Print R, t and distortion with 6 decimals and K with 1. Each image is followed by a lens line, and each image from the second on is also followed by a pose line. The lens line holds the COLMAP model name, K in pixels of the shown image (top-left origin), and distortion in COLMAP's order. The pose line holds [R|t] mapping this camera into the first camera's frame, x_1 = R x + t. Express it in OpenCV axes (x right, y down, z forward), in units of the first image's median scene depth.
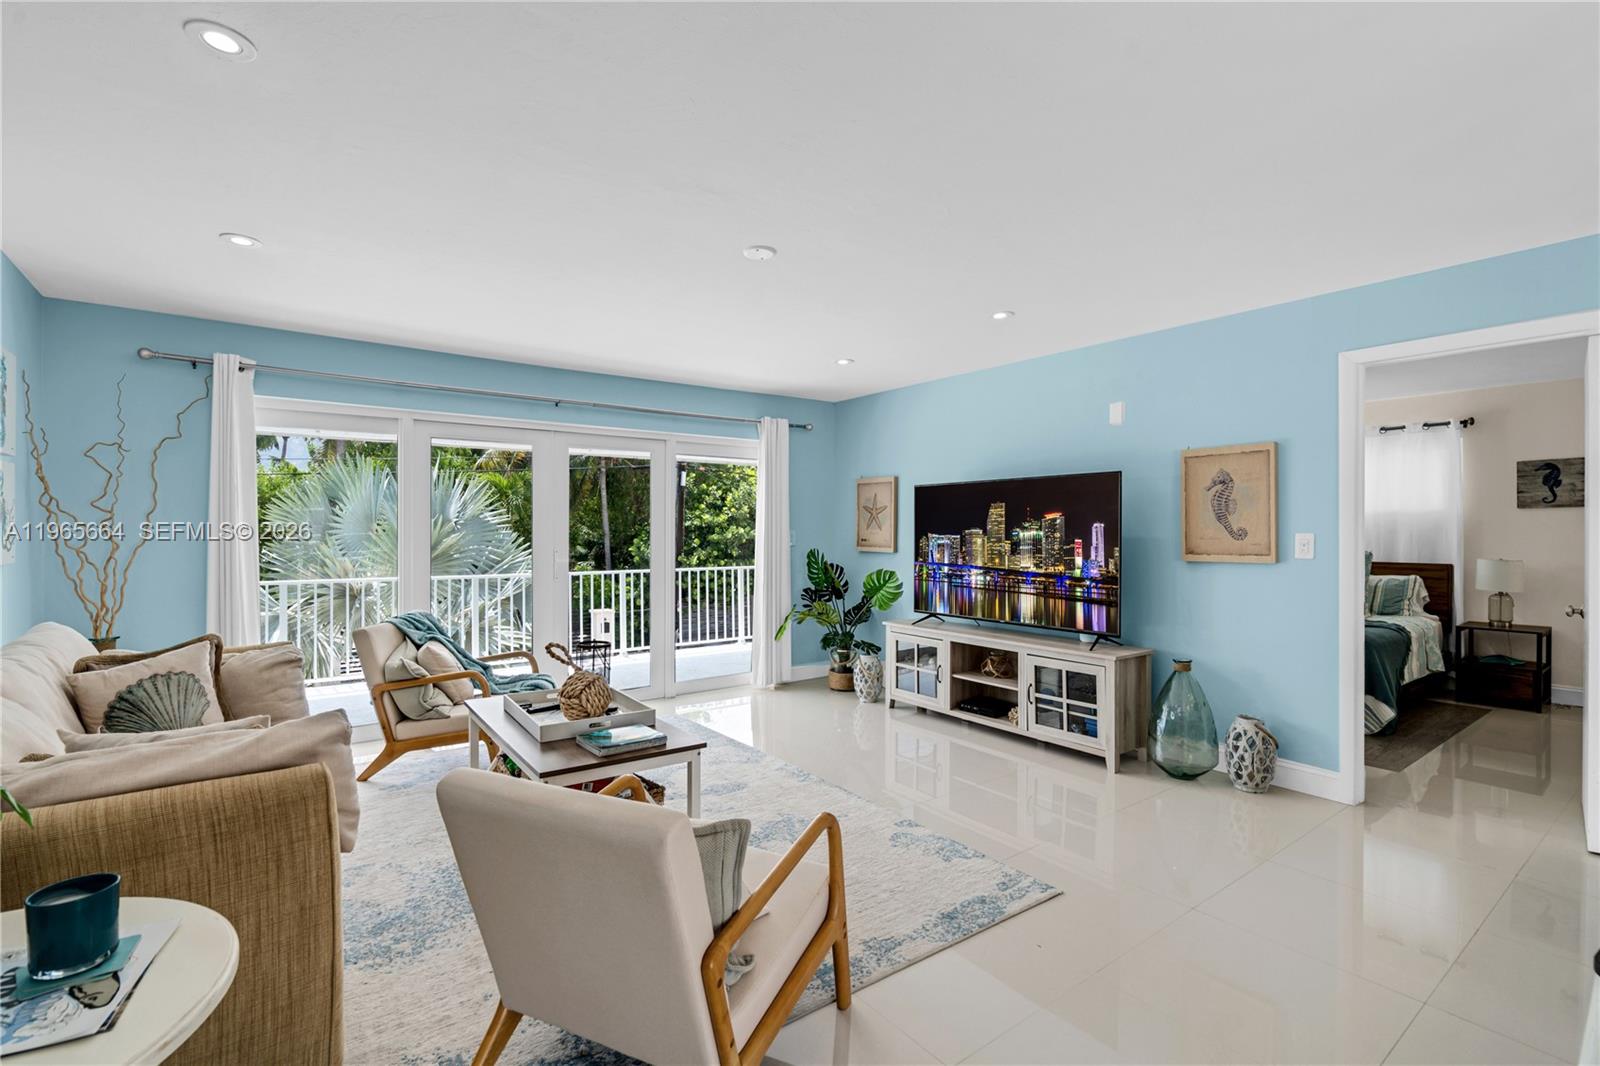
lens RADIAL K [[722.6, 0, 800.0], [0, 722.6, 533.0], [0, 0, 1]] dist [0.000234, 0.000727]
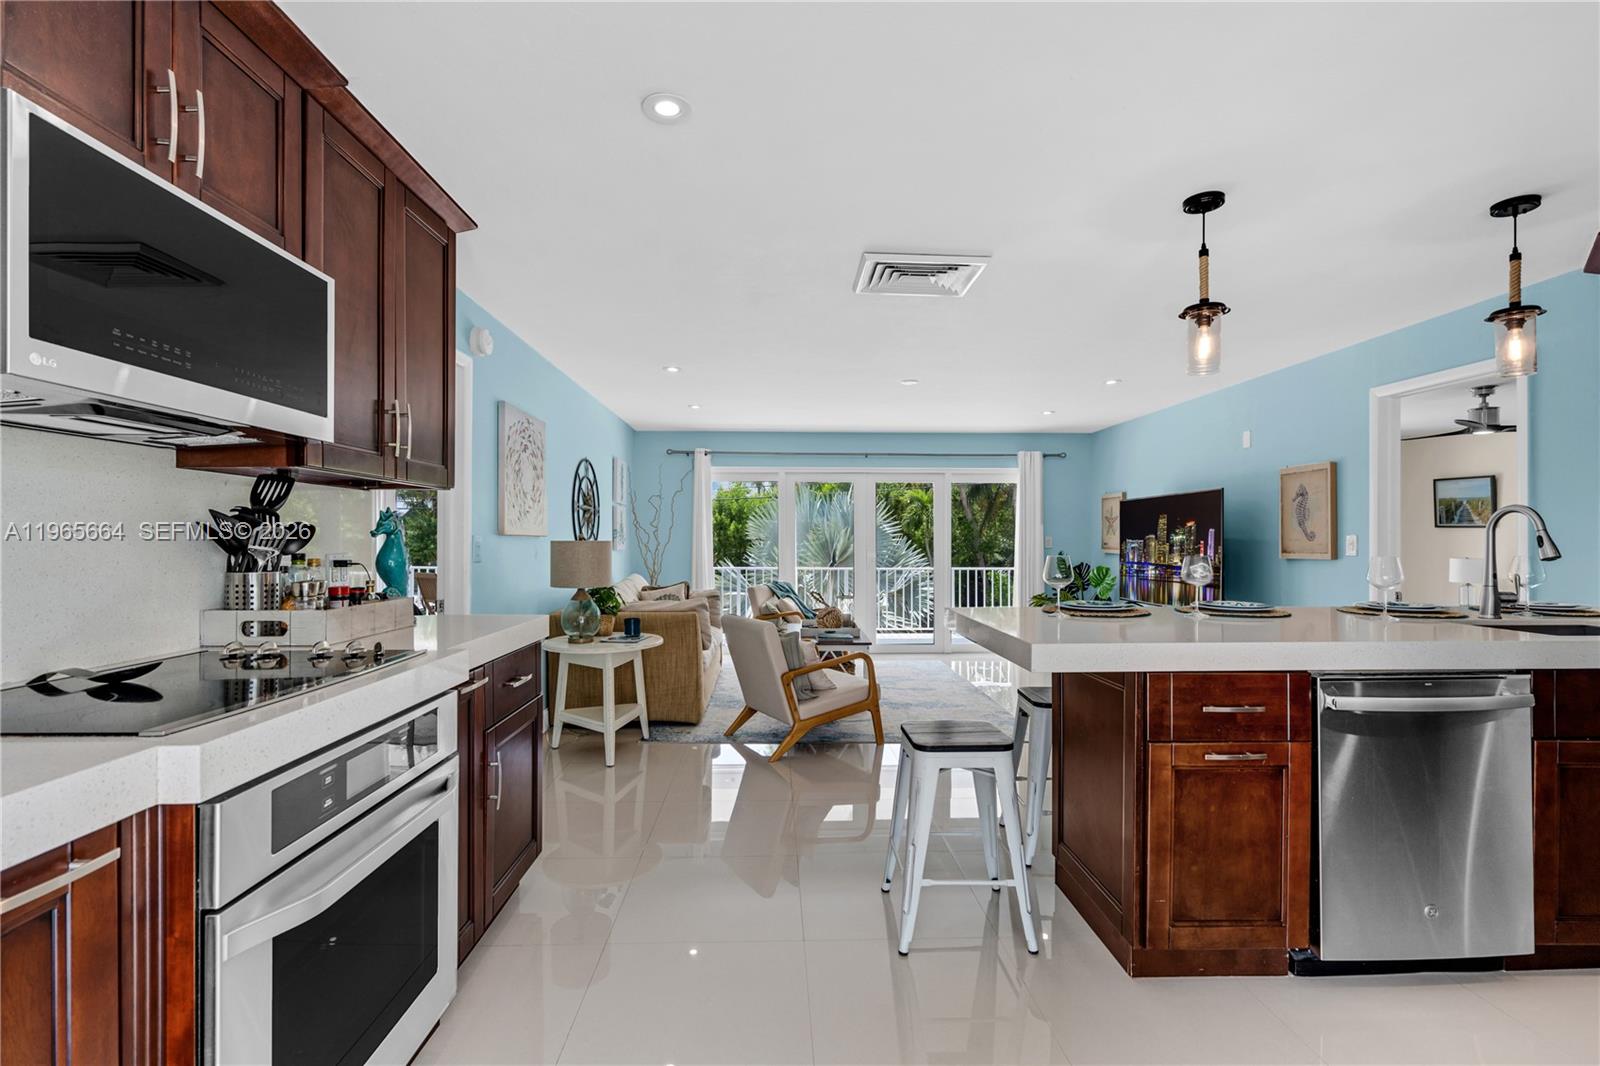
lens RADIAL K [[722.6, 0, 800.0], [0, 722.6, 533.0], [0, 0, 1]] dist [0.000234, 0.000727]
pose [[0.827939, -0.003667, -0.560806, 0.512274], [-0.005731, 0.999871, -0.015000, 0.017232], [0.560788, 0.015633, 0.827812, -0.458324]]
